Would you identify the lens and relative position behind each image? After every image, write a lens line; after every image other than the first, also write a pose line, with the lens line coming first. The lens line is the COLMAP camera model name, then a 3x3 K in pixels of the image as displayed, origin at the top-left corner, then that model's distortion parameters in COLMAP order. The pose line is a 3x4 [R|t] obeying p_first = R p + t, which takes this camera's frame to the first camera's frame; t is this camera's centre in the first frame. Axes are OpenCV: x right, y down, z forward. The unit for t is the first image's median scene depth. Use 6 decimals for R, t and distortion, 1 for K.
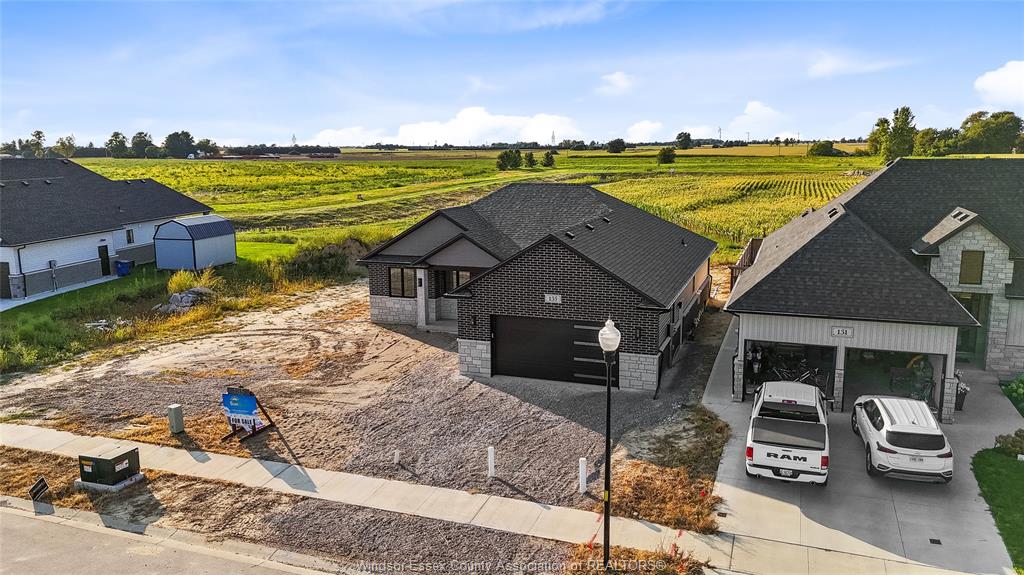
lens RADIAL K [[770.0, 0, 512.0], [0, 770.0, 287.5], [0, 0, 1]] dist [0.067108, -0.064384]
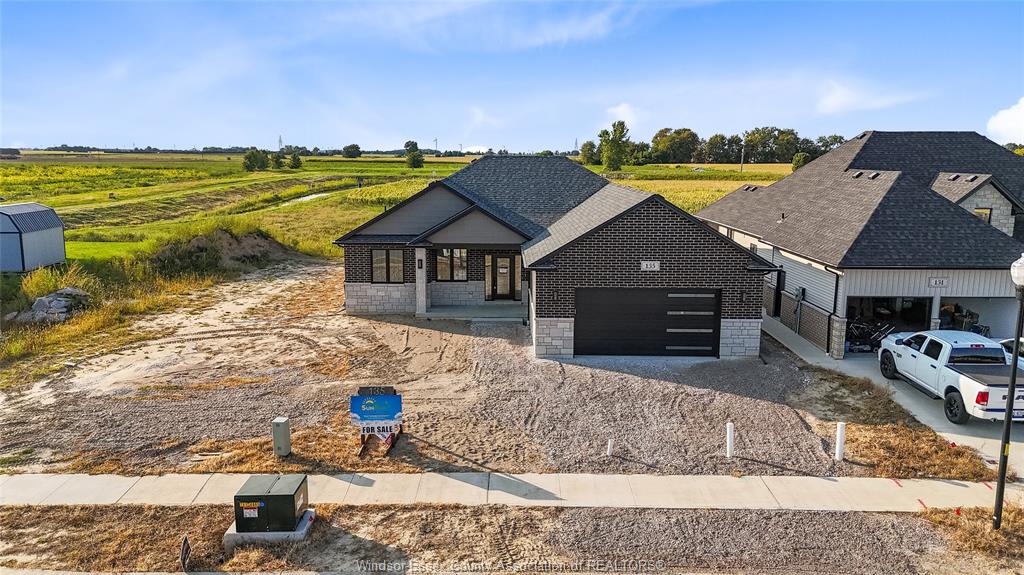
lens RADIAL K [[750.0, 0, 512.0], [0, 750.0, 287.5], [0, 0, 1]] dist [0.089132, -0.109344]
pose [[0.936954, -0.045776, 0.346441, -0.405877], [0.047996, 0.998845, 0.002173, 0.029893], [-0.346140, 0.014592, 0.938069, 0.208003]]
